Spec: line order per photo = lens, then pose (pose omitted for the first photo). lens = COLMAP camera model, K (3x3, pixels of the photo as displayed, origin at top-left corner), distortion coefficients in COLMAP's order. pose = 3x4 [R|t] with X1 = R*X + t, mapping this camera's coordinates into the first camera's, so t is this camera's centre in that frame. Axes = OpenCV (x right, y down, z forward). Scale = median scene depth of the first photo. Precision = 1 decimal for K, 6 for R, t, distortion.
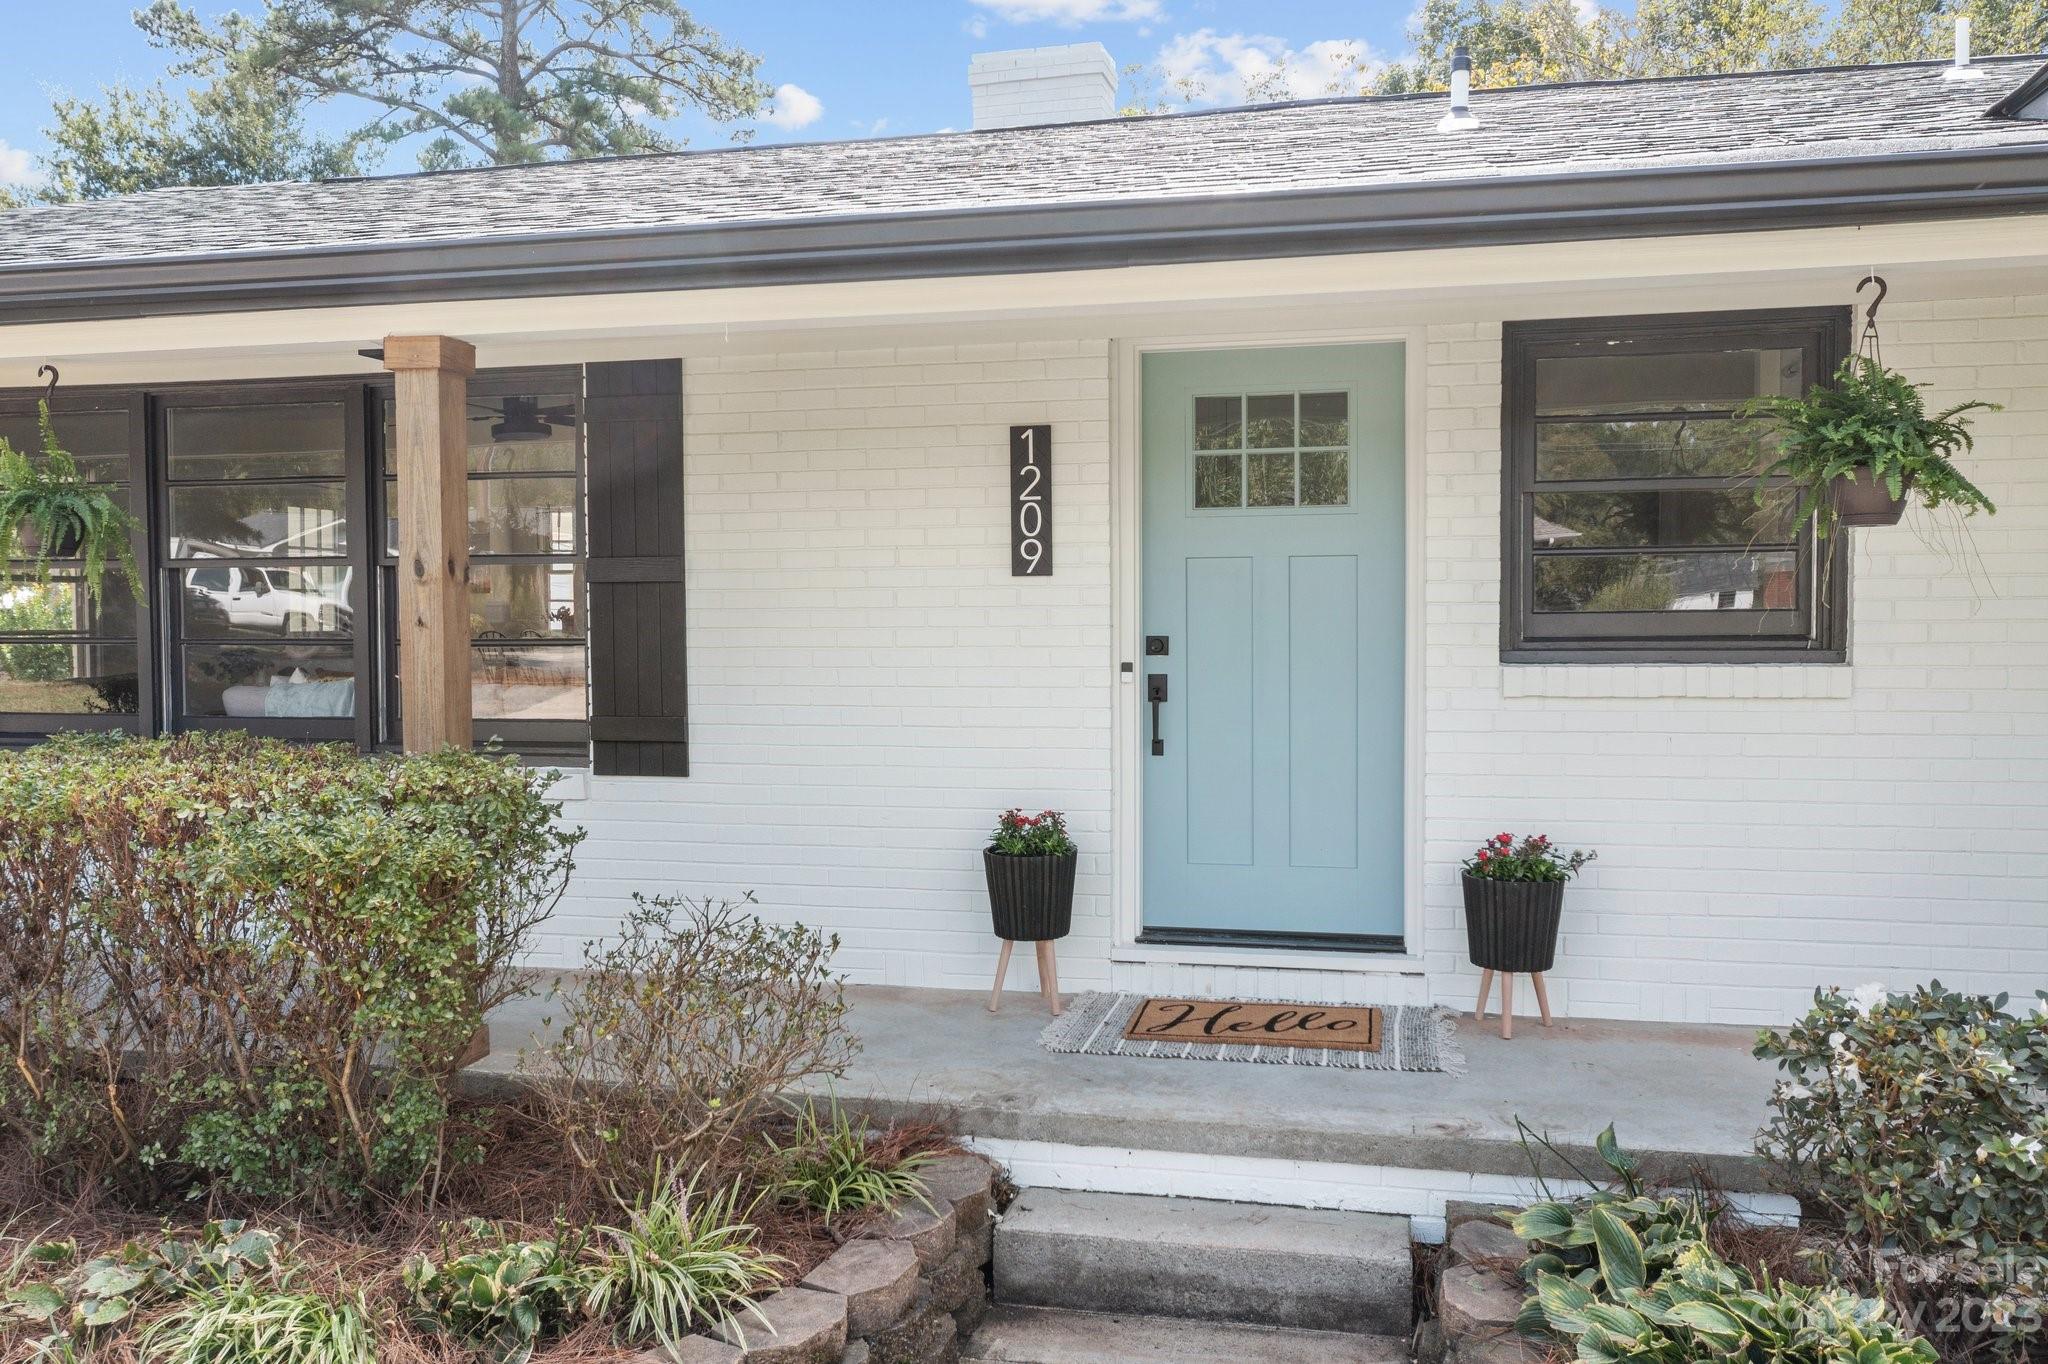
lens RADIAL K [[1641.6, 0, 1024.0], [0, 1641.6, 682.0], [0, 0, 1]] dist [0.000732, 0.006237]
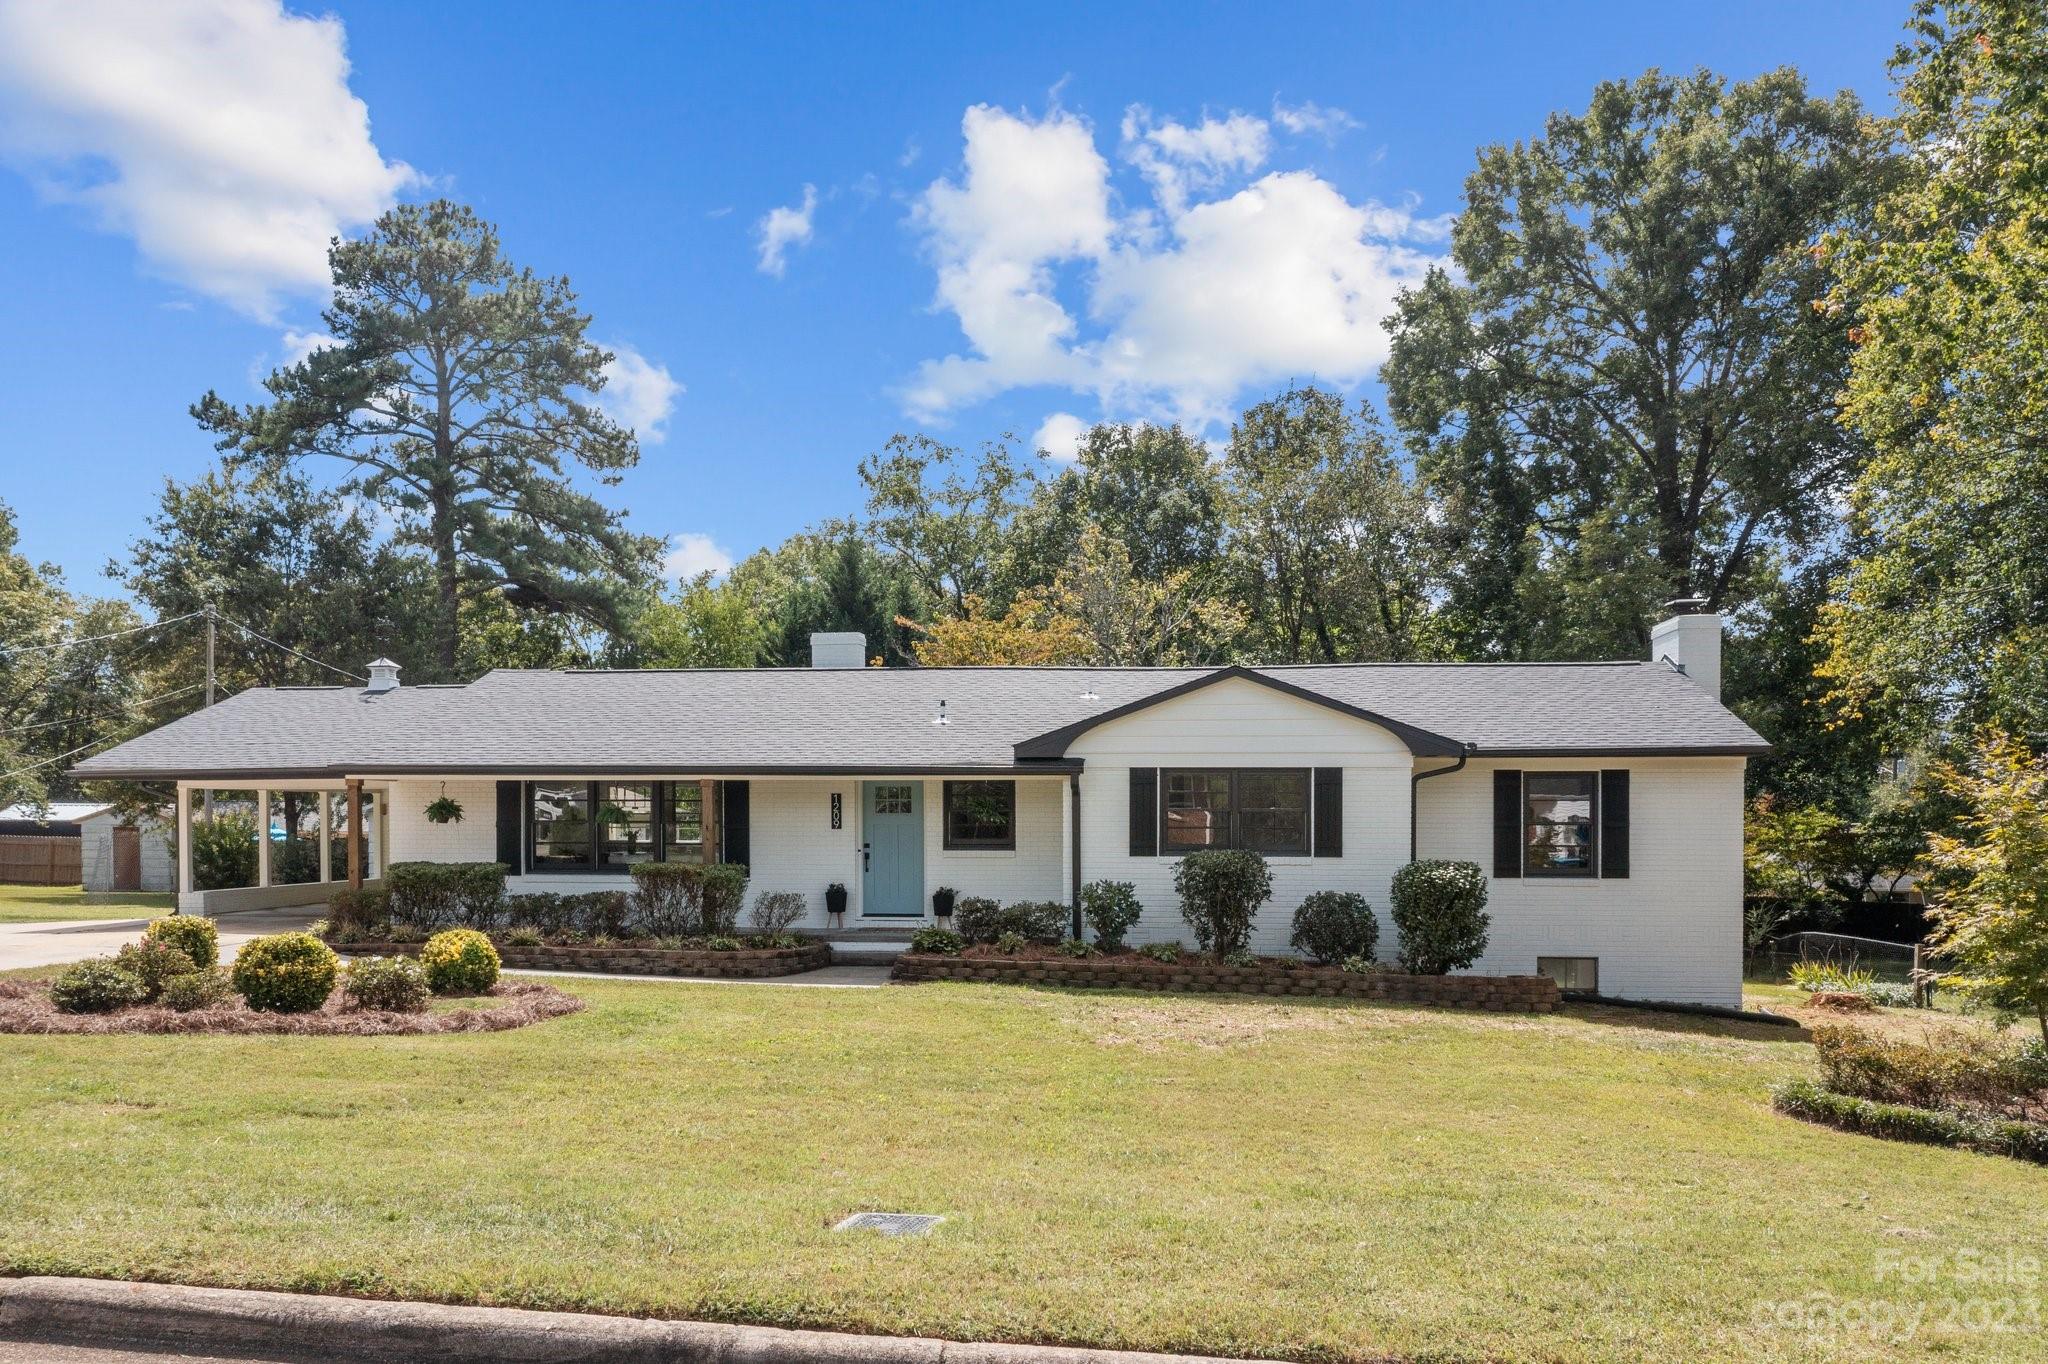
lens RADIAL K [[1654.6, 0, 1021.8], [0, 1654.6, 850.4], [0, 0, 1]] dist [0.001175, -0.003363]
pose [[0.991532, -0.001241, 0.129857, -0.075745], [0.004062, 0.999761, -0.021465, 0.083215], [-0.129799, 0.021811, 0.991300, -3.274664]]
